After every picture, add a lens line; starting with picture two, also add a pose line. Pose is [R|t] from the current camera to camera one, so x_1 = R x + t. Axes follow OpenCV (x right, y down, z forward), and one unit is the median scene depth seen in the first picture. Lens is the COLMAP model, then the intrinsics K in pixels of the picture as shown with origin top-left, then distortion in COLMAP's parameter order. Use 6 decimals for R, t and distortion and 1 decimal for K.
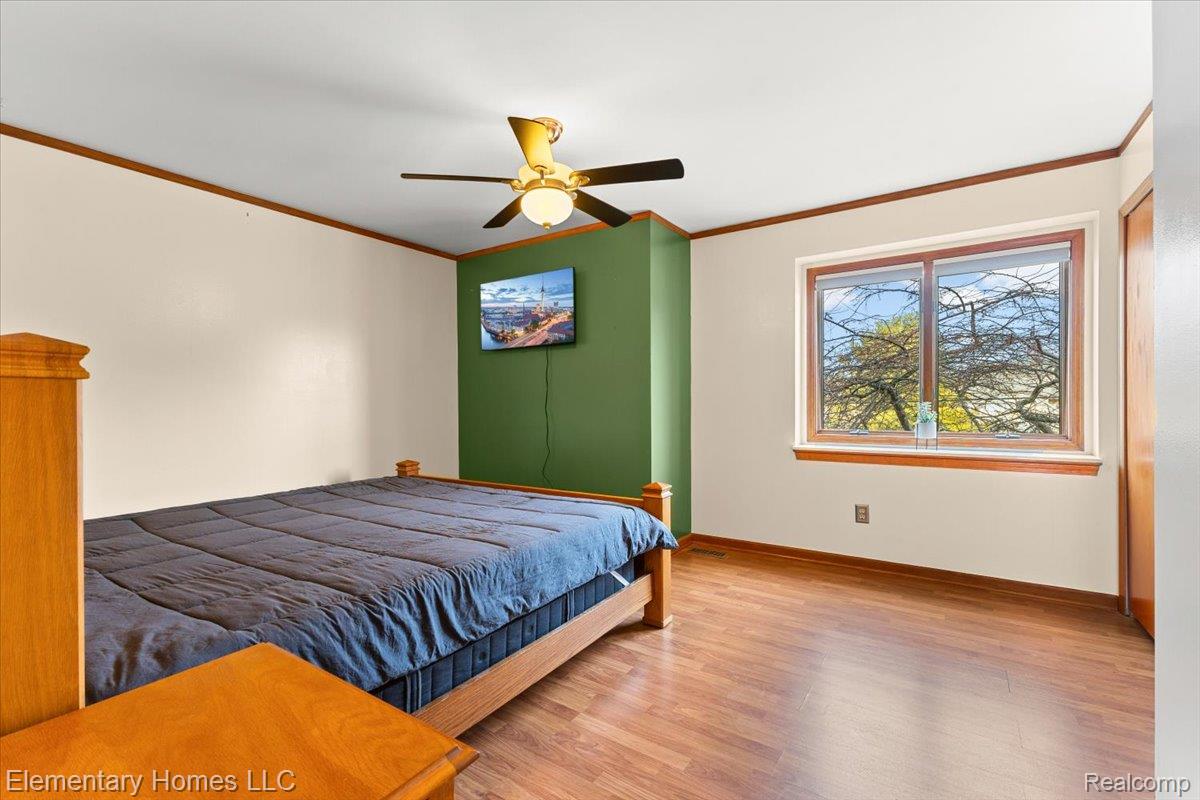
lens RADIAL K [[521.9, 0, 600.0], [0, 521.9, 400.0], [0, 0, 1]] dist [0.000924, -0.000270]
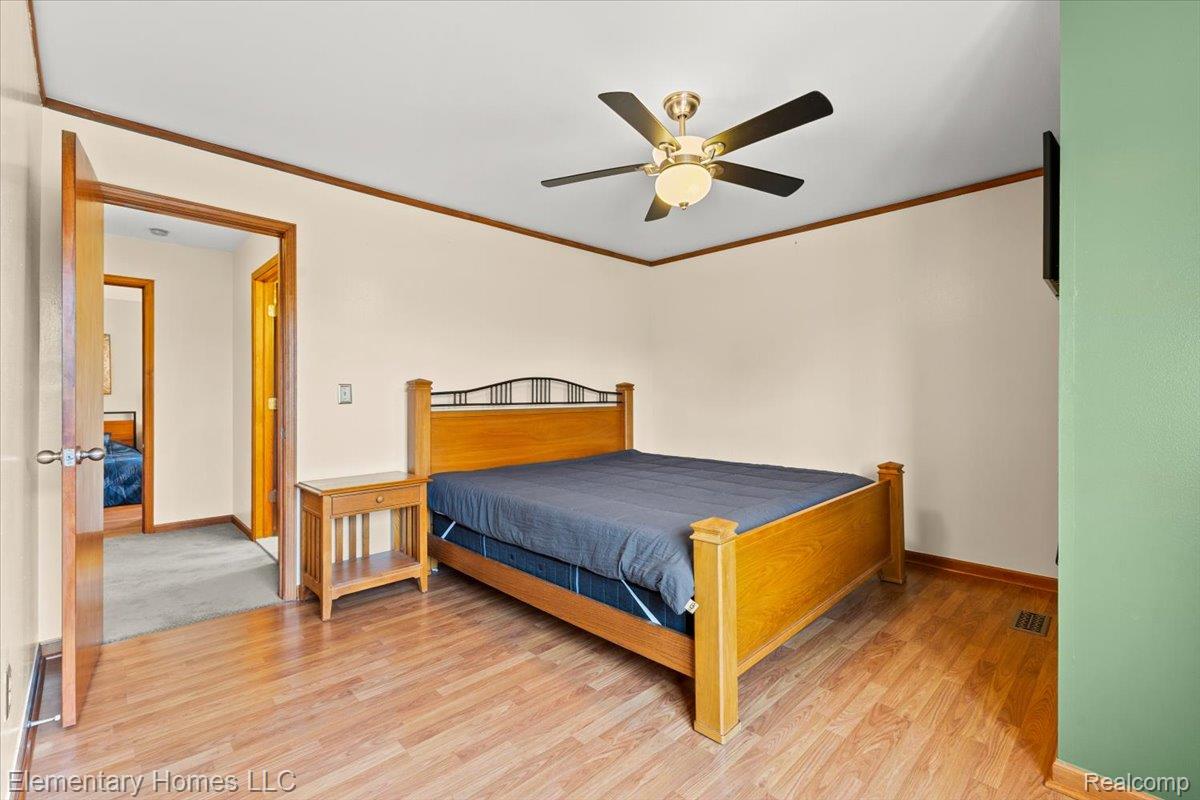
lens RADIAL K [[521.9, 0, 600.0], [0, 521.9, 400.0], [0, 0, 1]] dist [0.000924, -0.000270]
pose [[-0.198588, 0.007636, -0.980053, 0.986399], [0.000299, 0.999970, 0.007731, 0.004067], [0.980083, 0.001242, -0.198584, 1.236221]]
